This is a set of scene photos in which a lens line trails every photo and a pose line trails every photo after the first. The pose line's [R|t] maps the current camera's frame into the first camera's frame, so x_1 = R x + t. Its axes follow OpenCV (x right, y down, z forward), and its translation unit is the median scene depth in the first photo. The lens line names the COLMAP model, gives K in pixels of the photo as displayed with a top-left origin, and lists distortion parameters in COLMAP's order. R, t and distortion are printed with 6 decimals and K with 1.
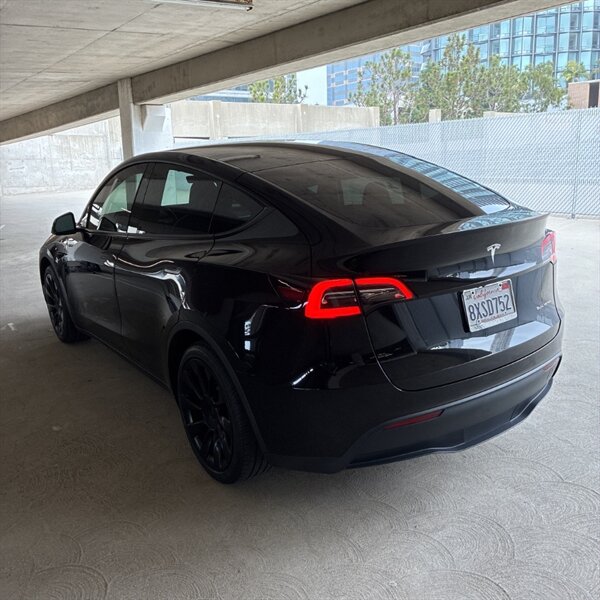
lens RADIAL K [[605.1, 0, 300.6], [0, 605.1, 300.3], [0, 0, 1]] dist [0.018418, 0.000000]
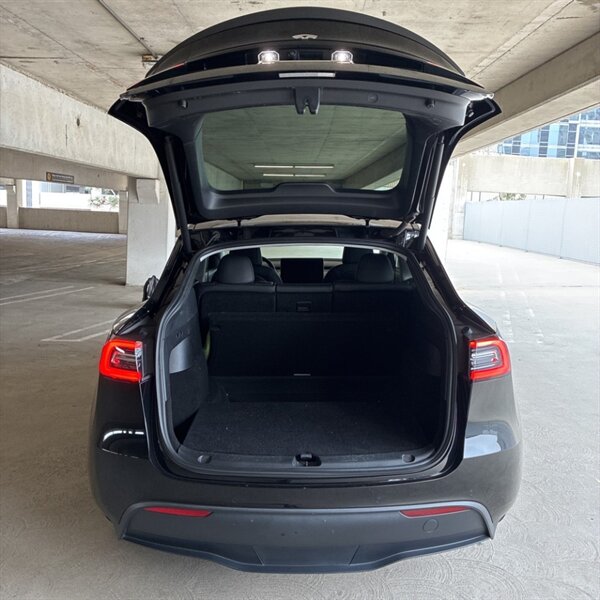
lens RADIAL K [[605.1, 0, 301.1], [0, 605.1, 295.6], [0, 0, 1]] dist [0.018418, 0.000000]
pose [[0.821364, 0.139788, -0.553010, 0.722160], [-0.190457, 0.981076, -0.034884, -0.109409], [0.537668, 0.133977, 0.832444, 0.282664]]
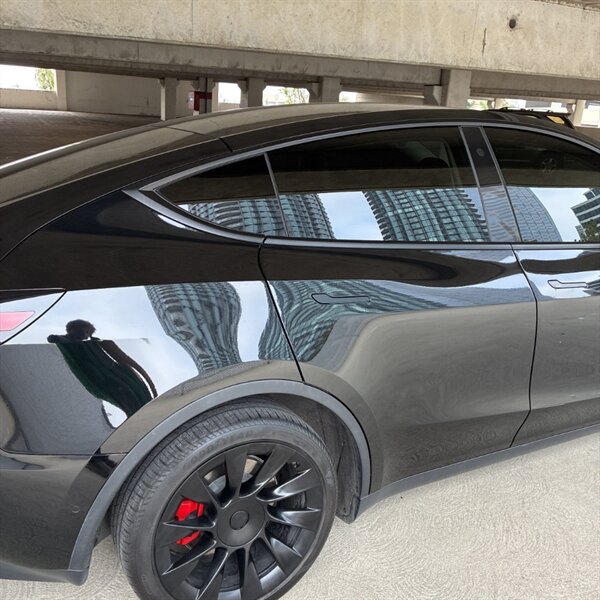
lens RADIAL K [[605.1, 0, 288.9], [0, 605.1, 296.5], [0, 0, 1]] dist [0.018418, 0.000000]
pose [[-0.126820, 0.324009, -0.937515, 0.972707], [-0.270771, 0.897943, 0.346961, -0.415832], [0.954254, 0.297853, -0.026145, 1.480870]]
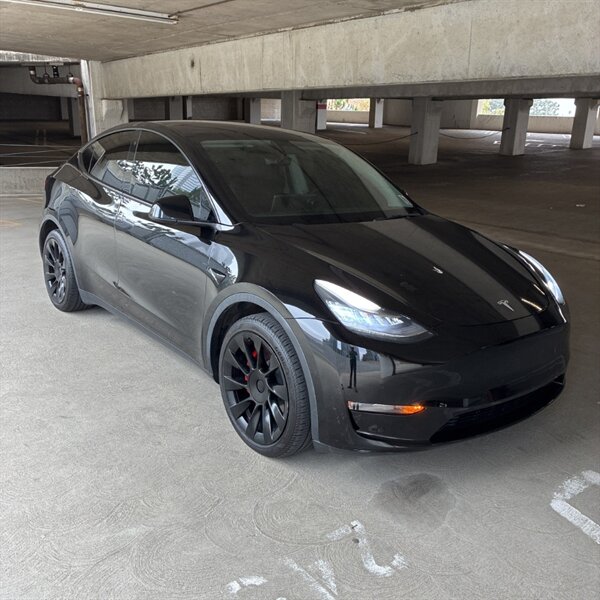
lens RADIAL K [[605.1, 0, 300.4], [0, 605.1, 299.1], [0, 0, 1]] dist [0.018418, 0.000000]
pose [[-0.996355, 0.039206, -0.075763, -0.196633], [-0.004387, 0.863410, 0.504484, -0.822005], [0.085193, 0.502977, -0.860091, 3.224362]]
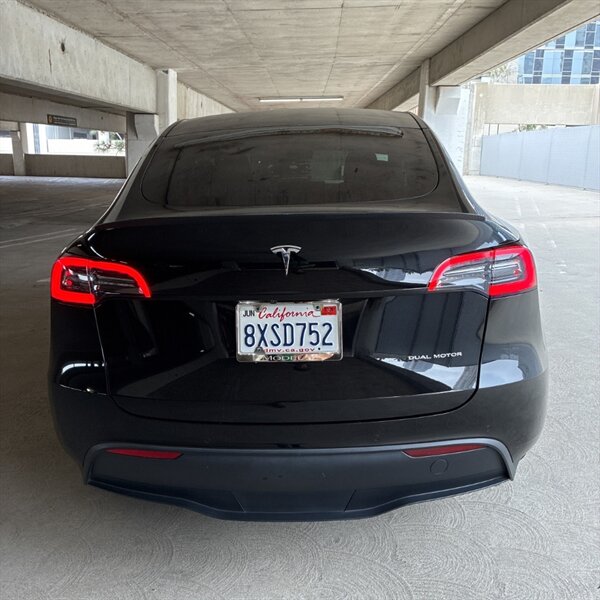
lens RADIAL K [[605.1, 0, 290.7], [0, 605.1, 294.6], [0, 0, 1]] dist [0.018418, 0.000000]
pose [[0.801861, 0.172689, -0.572012, 0.682638], [-0.168796, 0.983800, 0.060383, -0.073334], [0.573172, 0.048135, 0.818020, 0.426386]]
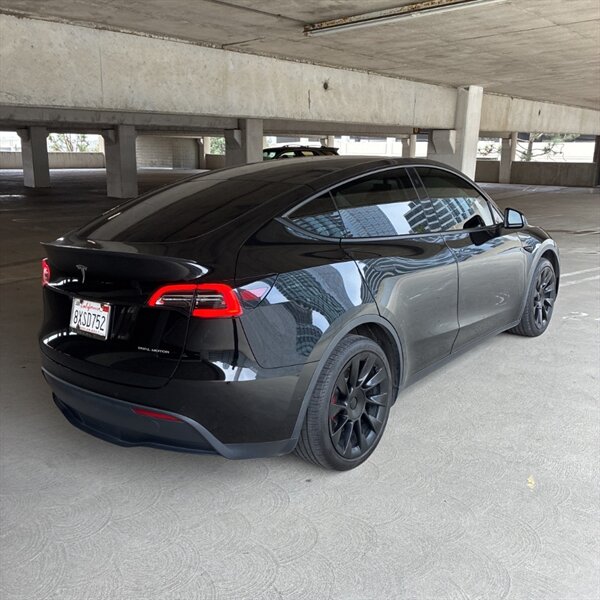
lens RADIAL K [[605.1, 0, 301.1], [0, 605.1, 296.8], [0, 0, 1]] dist [0.018418, 0.000000]
pose [[0.277304, 0.257747, -0.925564, 1.420413], [-0.230151, 0.953117, 0.196466, -0.333534], [0.932809, 0.158538, 0.323624, 0.970999]]
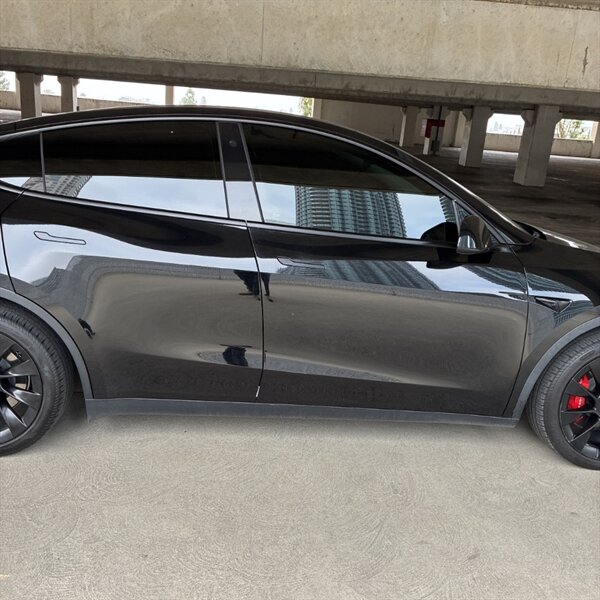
lens RADIAL K [[605.1, 0, 294.0], [0, 605.1, 296.6], [0, 0, 1]] dist [0.018418, 0.000000]
pose [[-0.524192, 0.236867, -0.817995, 0.921028], [-0.247499, 0.876705, 0.412471, -0.592632], [0.814842, 0.418667, -0.400937, 2.243689]]
